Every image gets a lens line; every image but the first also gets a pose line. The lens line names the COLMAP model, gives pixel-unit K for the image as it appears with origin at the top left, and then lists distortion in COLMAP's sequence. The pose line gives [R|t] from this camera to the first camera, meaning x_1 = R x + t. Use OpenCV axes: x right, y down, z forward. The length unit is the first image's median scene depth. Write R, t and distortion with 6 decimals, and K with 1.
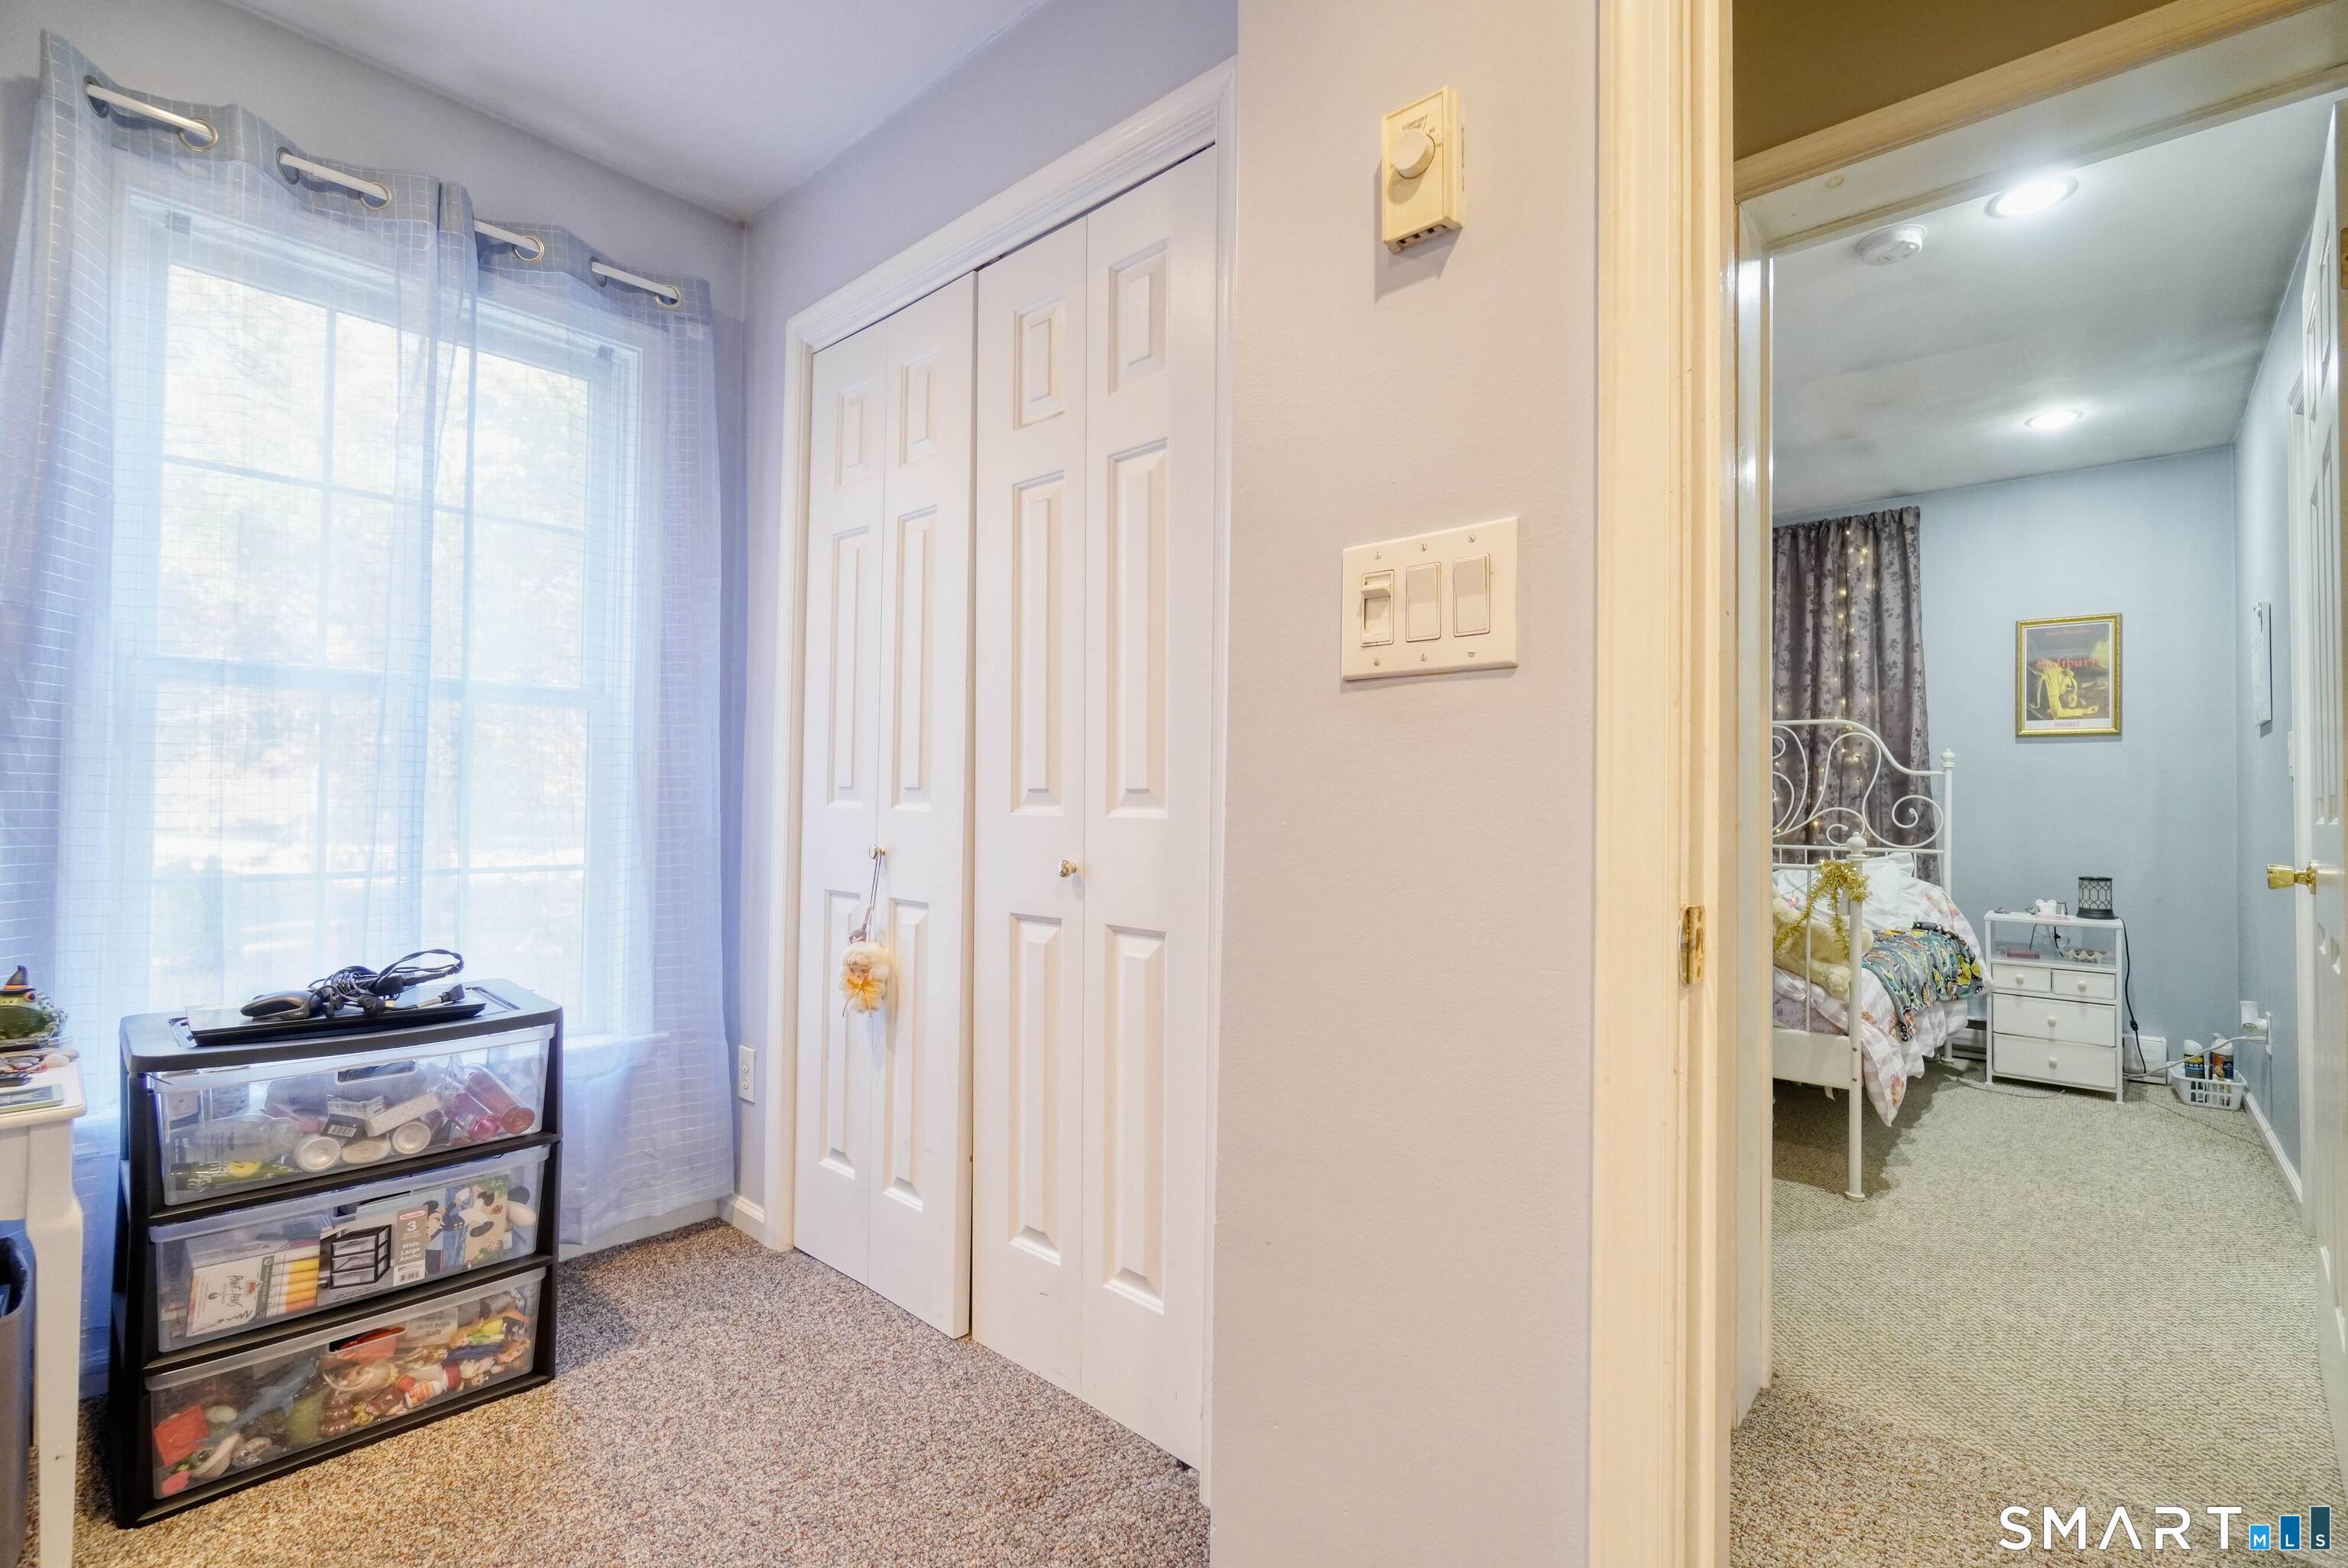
lens RADIAL K [[1013.1, 0, 1198.4], [0, 1013.1, 782.5], [0, 0, 1]] dist [-0.006275, 0.002162]
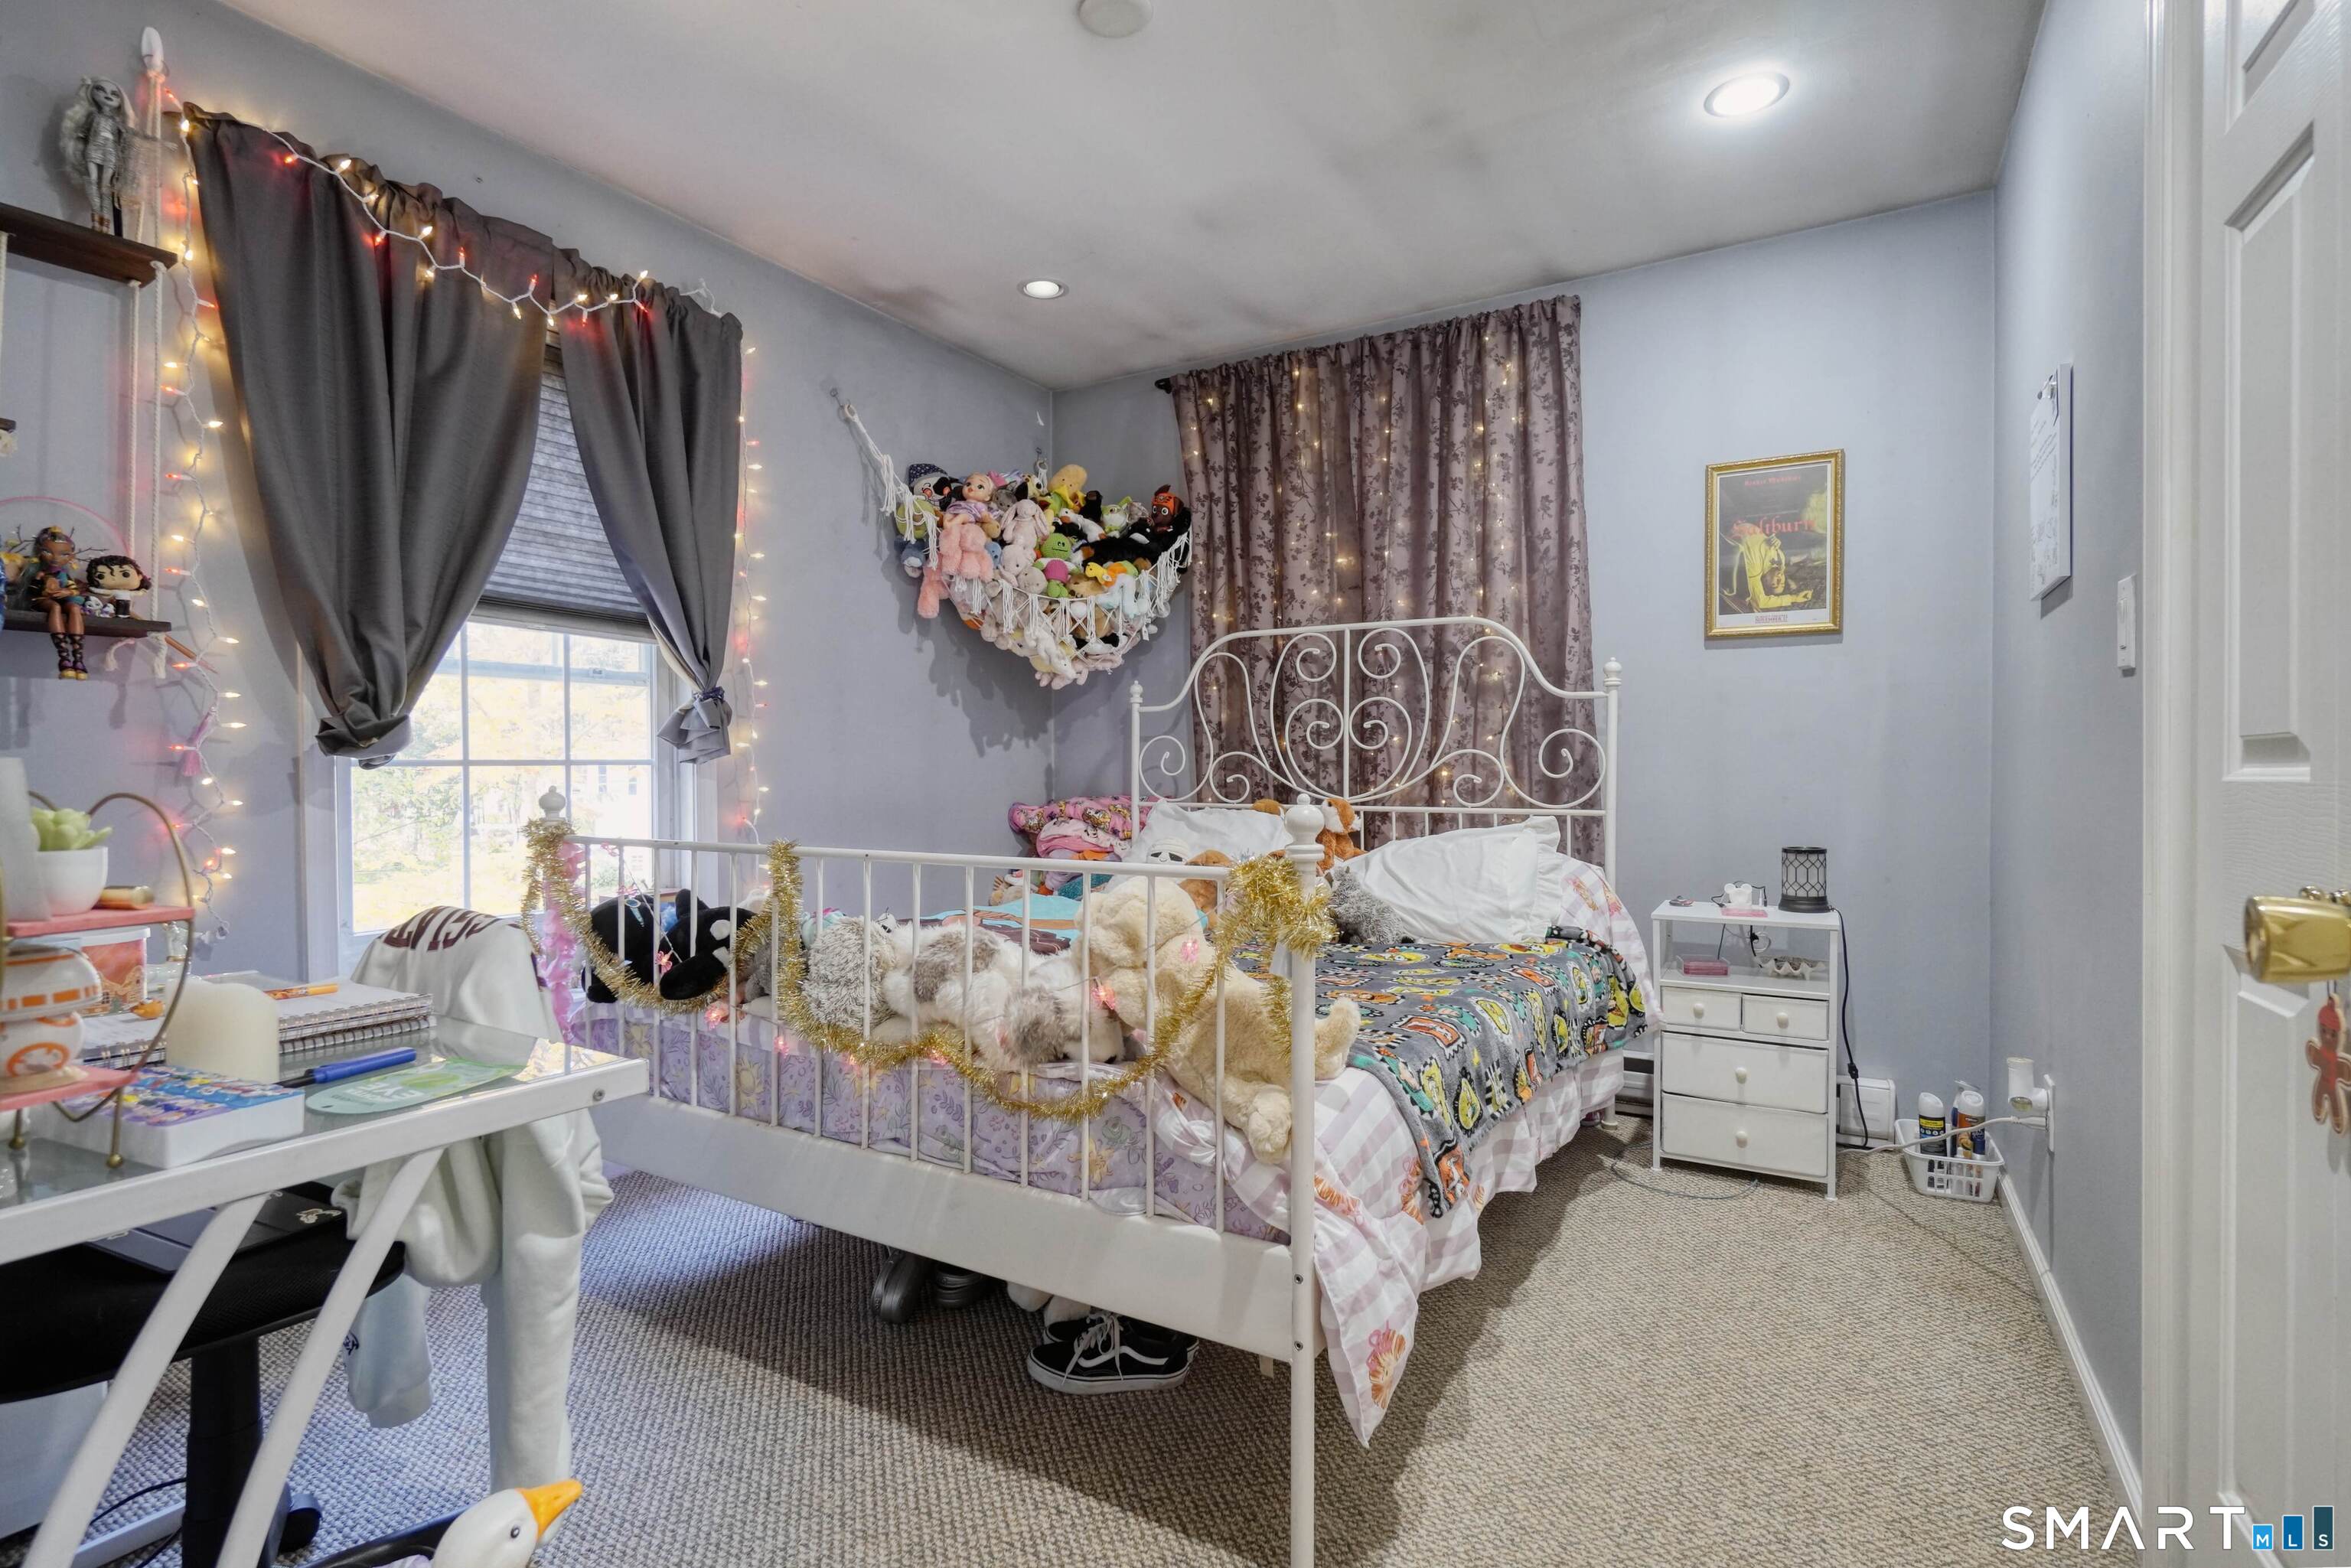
lens RADIAL K [[1074.8, 0, 1155.2], [0, 1074.8, 781.2], [0, 0, 1]] dist [-0.012338, 0.002900]
pose [[0.986012, -0.018620, 0.165632, 0.340086], [0.012477, 0.999198, 0.038053, 0.017700], [-0.166208, -0.035455, 0.985453, 0.366851]]
